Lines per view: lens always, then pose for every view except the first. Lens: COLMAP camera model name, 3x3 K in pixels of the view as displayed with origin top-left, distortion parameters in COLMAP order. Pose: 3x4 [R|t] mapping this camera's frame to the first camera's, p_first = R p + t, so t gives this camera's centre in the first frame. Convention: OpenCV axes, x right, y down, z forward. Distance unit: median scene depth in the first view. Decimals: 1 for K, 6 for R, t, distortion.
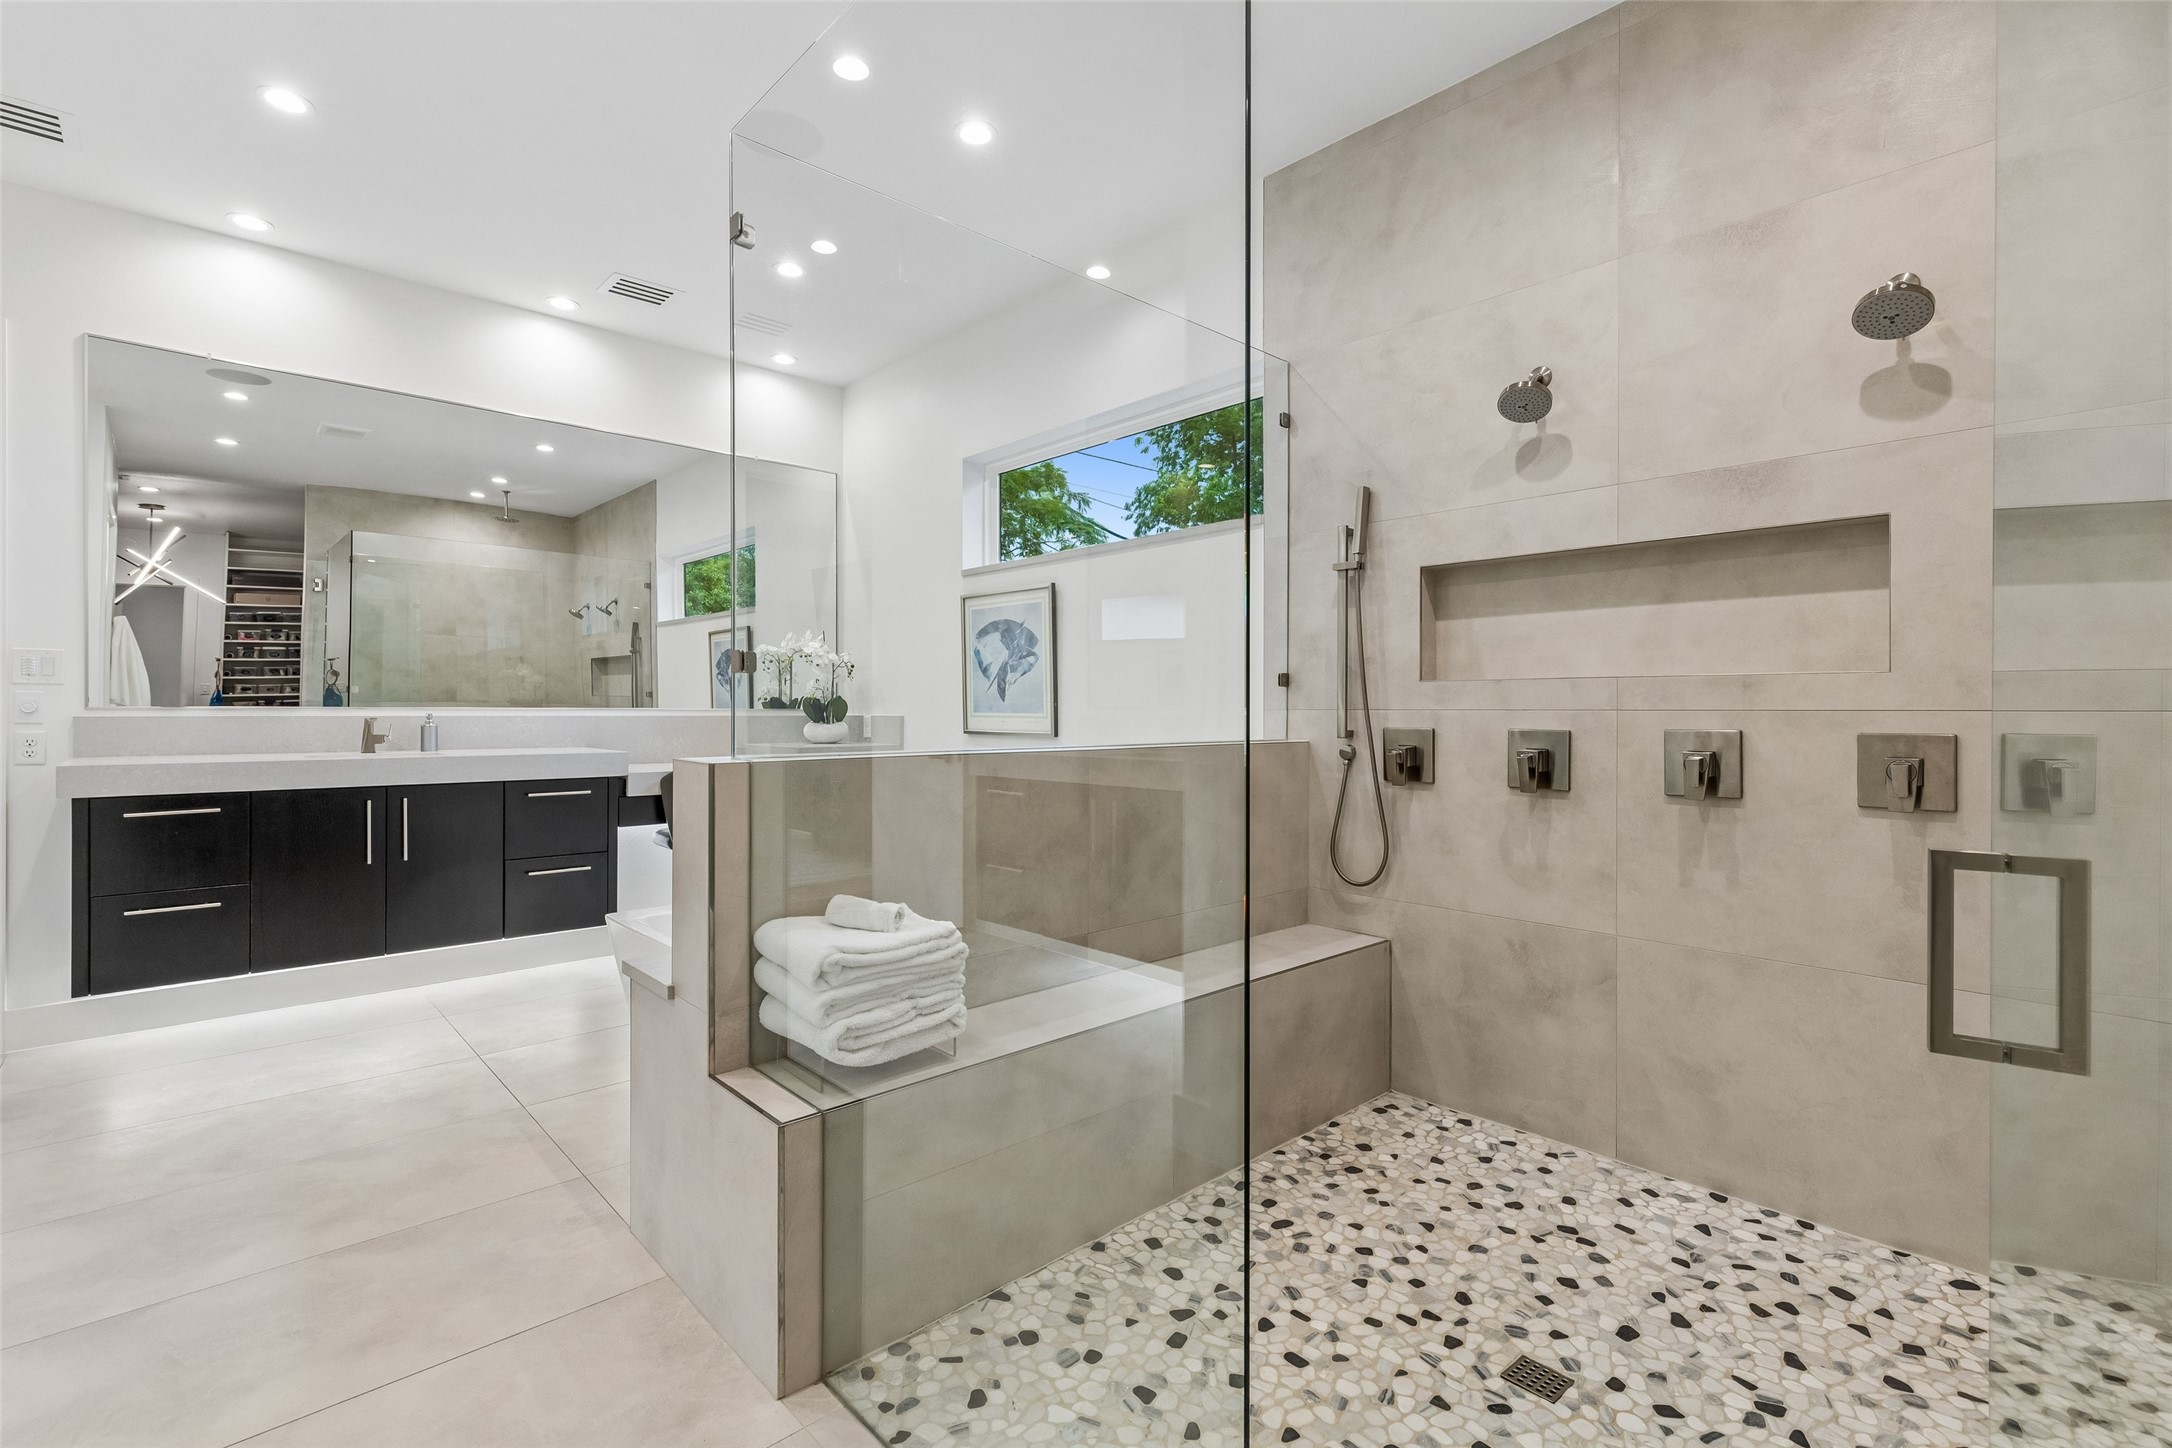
lens RADIAL K [[972.1, 0, 1082.6], [0, 972.1, 710.6], [0, 0, 1]] dist [0.001366, 0.000402]
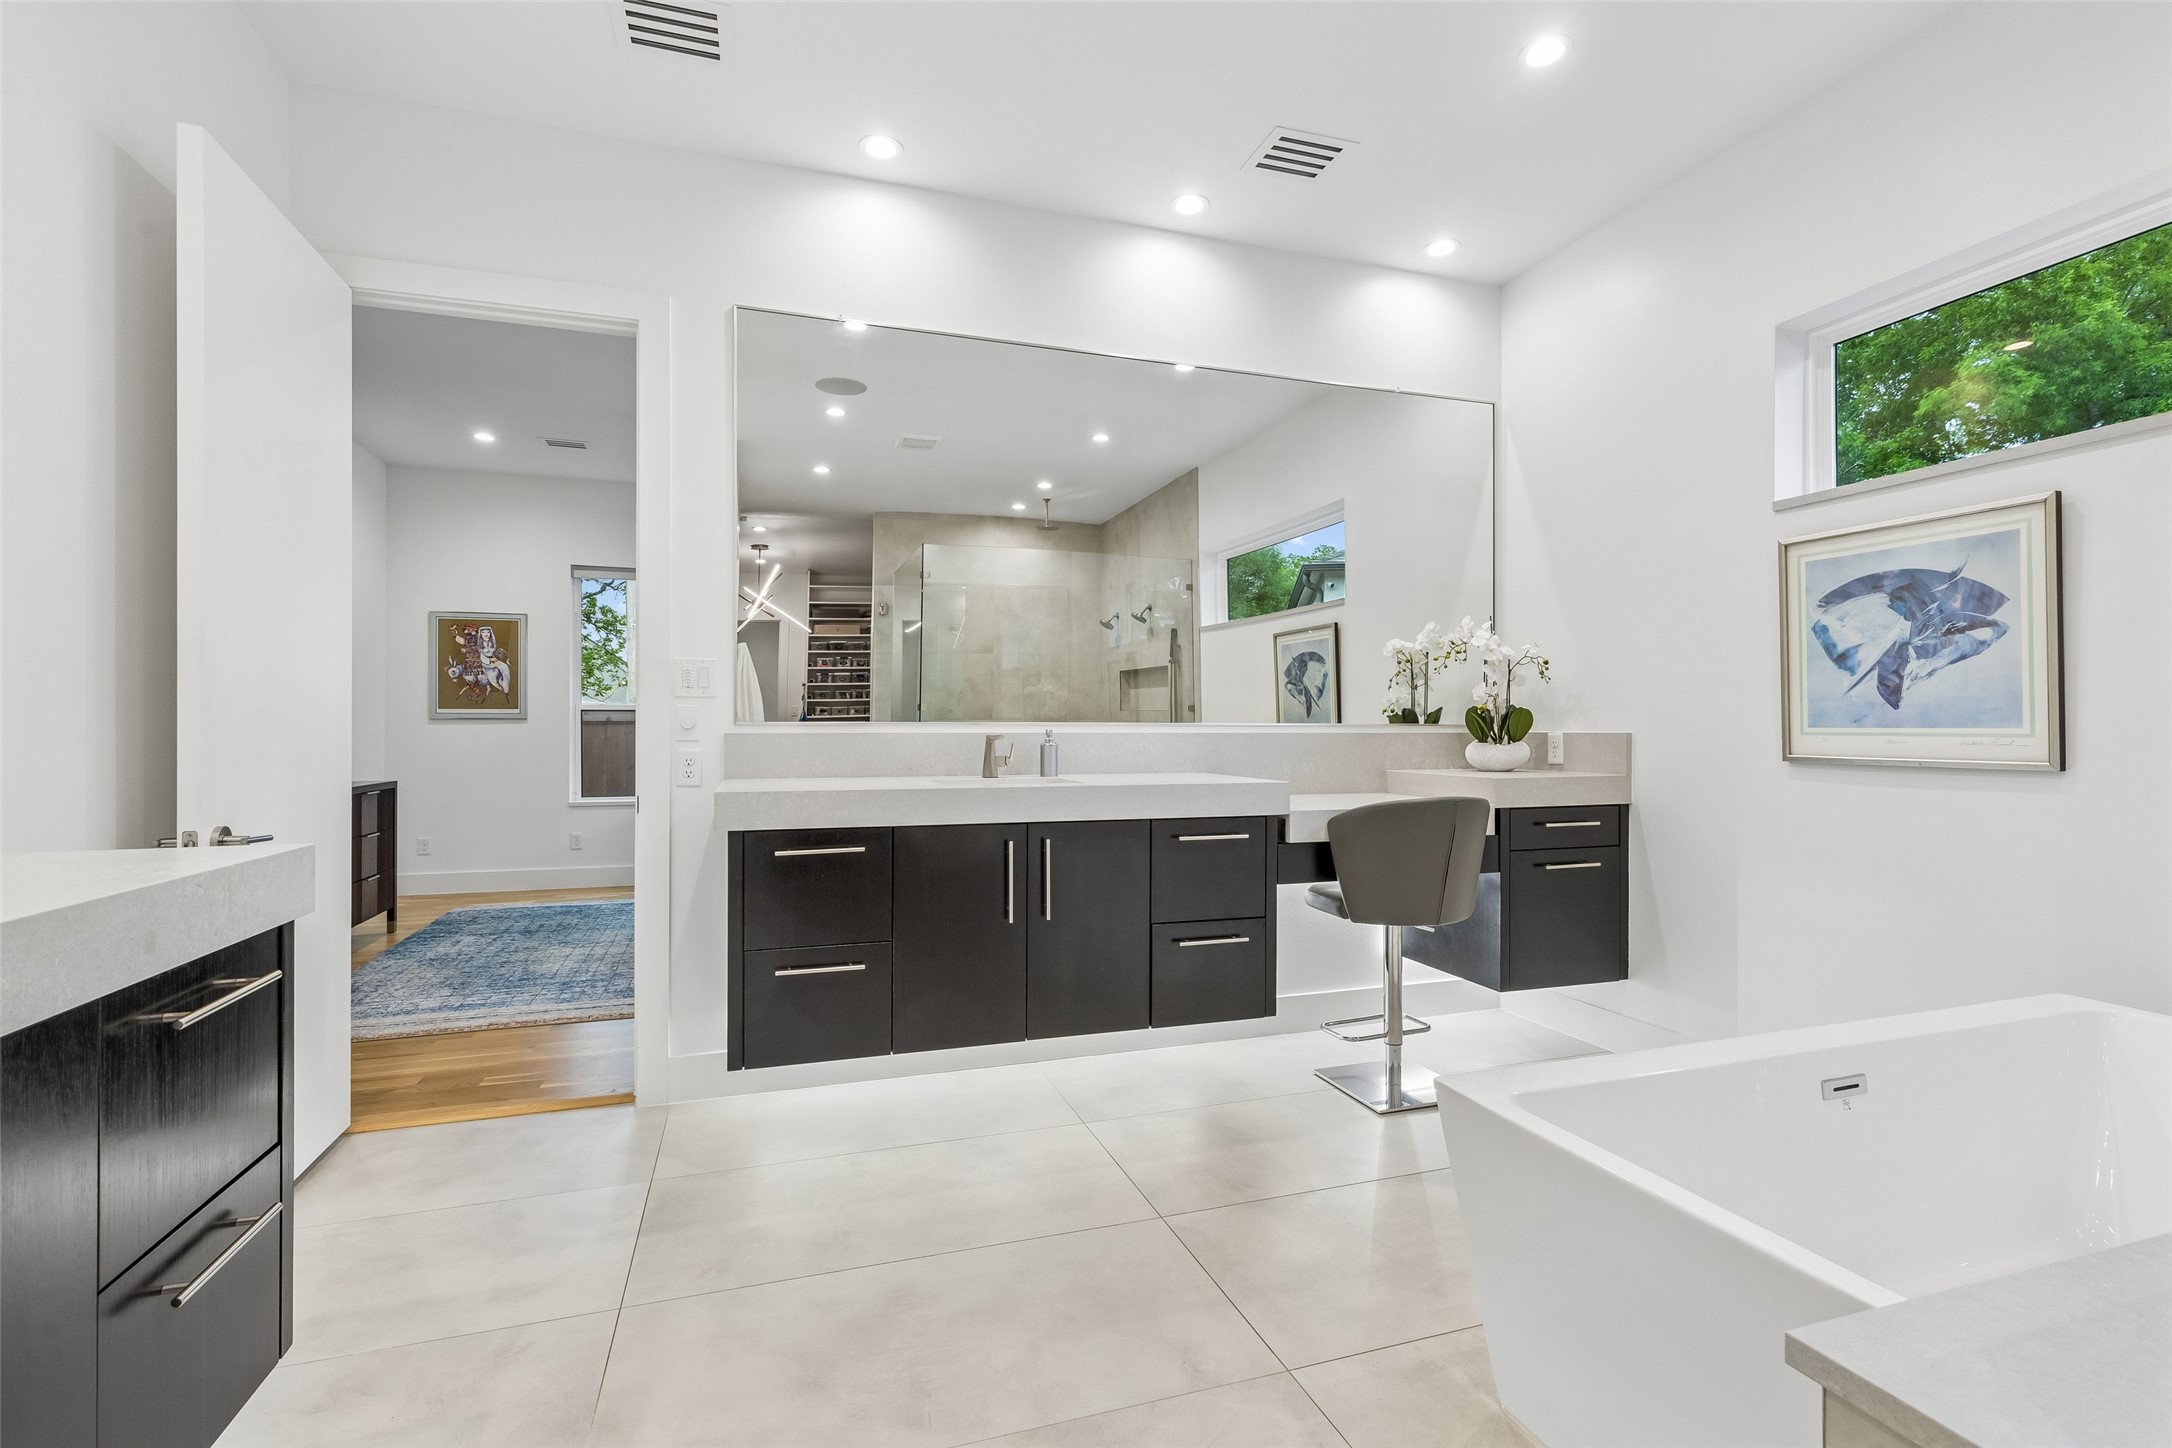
lens RADIAL K [[972.1, 0, 1082.6], [0, 972.1, 710.6], [0, 0, 1]] dist [0.001366, 0.000402]
pose [[0.909031, -0.008379, -0.416645, -0.267753], [0.001438, 0.999855, -0.016971, 0.001068], [0.416727, 0.014828, 0.908911, 0.237968]]
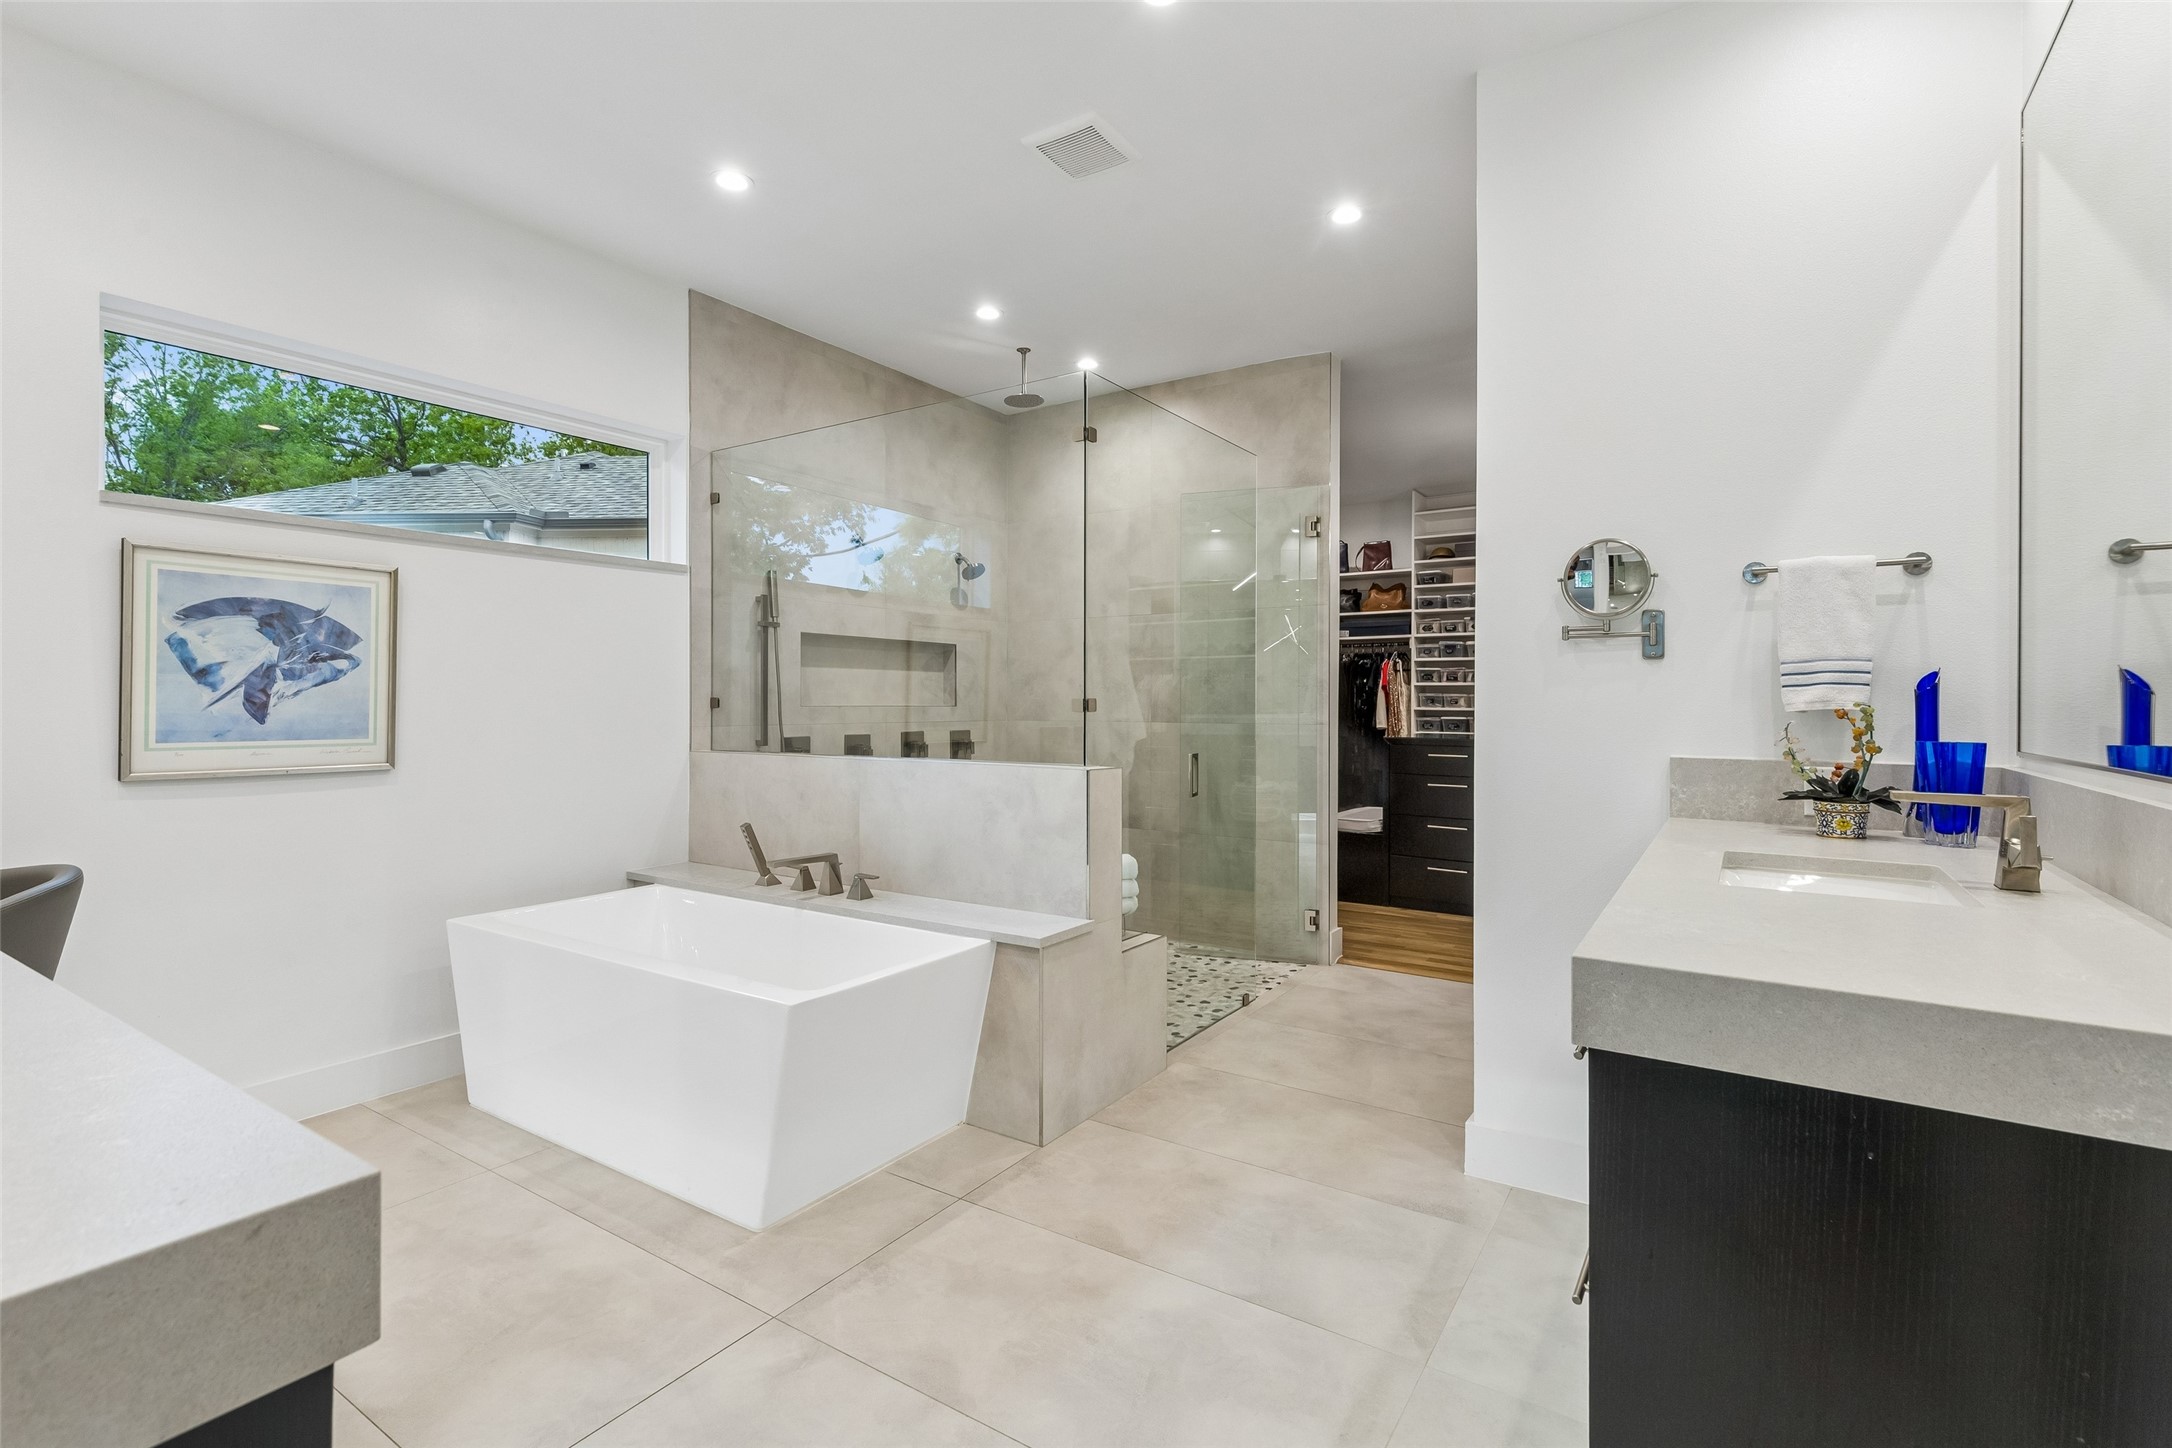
lens RADIAL K [[972.1, 0, 1082.6], [0, 972.1, 710.6], [0, 0, 1]] dist [0.001366, 0.000402]
pose [[-0.225692, -0.003160, 0.974194, -0.792527], [0.004631, 0.999980, 0.004316, -0.017354], [-0.974188, 0.005486, -0.225673, 0.572217]]
